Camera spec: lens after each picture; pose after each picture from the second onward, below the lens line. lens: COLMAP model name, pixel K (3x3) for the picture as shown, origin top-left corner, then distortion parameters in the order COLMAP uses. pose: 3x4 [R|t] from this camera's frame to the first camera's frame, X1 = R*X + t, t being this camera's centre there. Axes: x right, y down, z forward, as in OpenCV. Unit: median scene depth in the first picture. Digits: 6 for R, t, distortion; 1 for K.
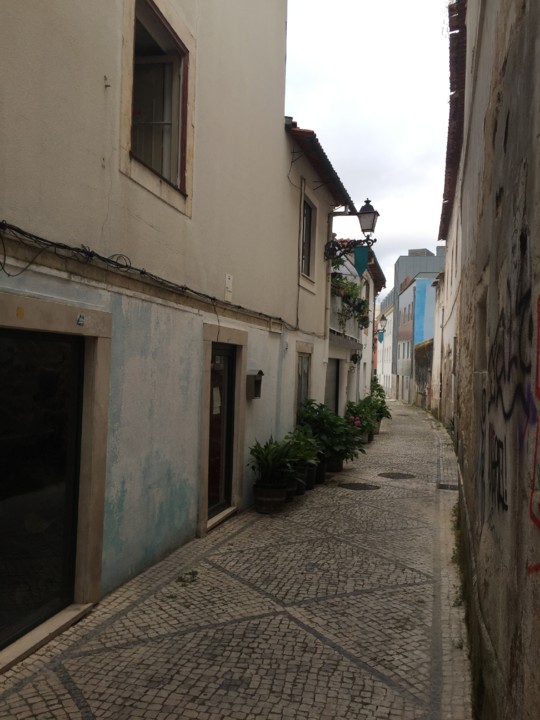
lens RADIAL K [[611.7, 0, 276.0], [0, 611.7, 360.8], [0, 0, 1]] dist [0.074318, -0.107755]
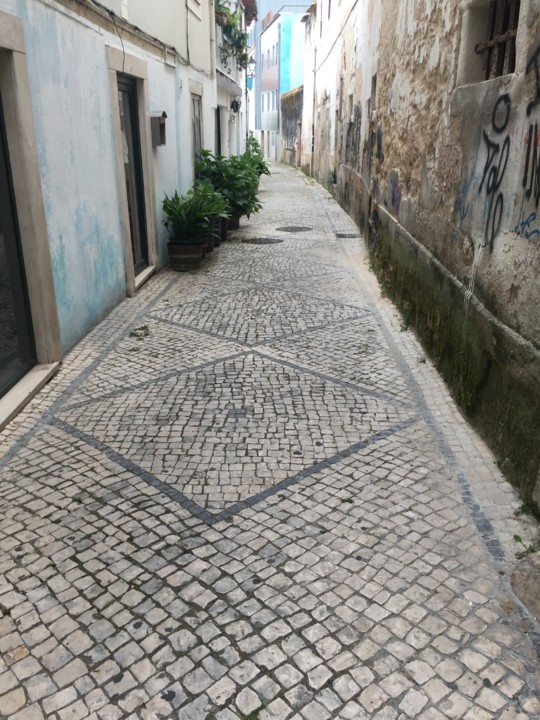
lens RADIAL K [[611.7, 0, 270.4], [0, 611.7, 360.5], [0, 0, 1]] dist [0.074318, -0.107755]
pose [[0.973793, -0.104185, 0.202168, -0.136398], [0.023531, 0.930290, 0.366070, 0.039479], [-0.226214, -0.351719, 0.908362, 0.049707]]
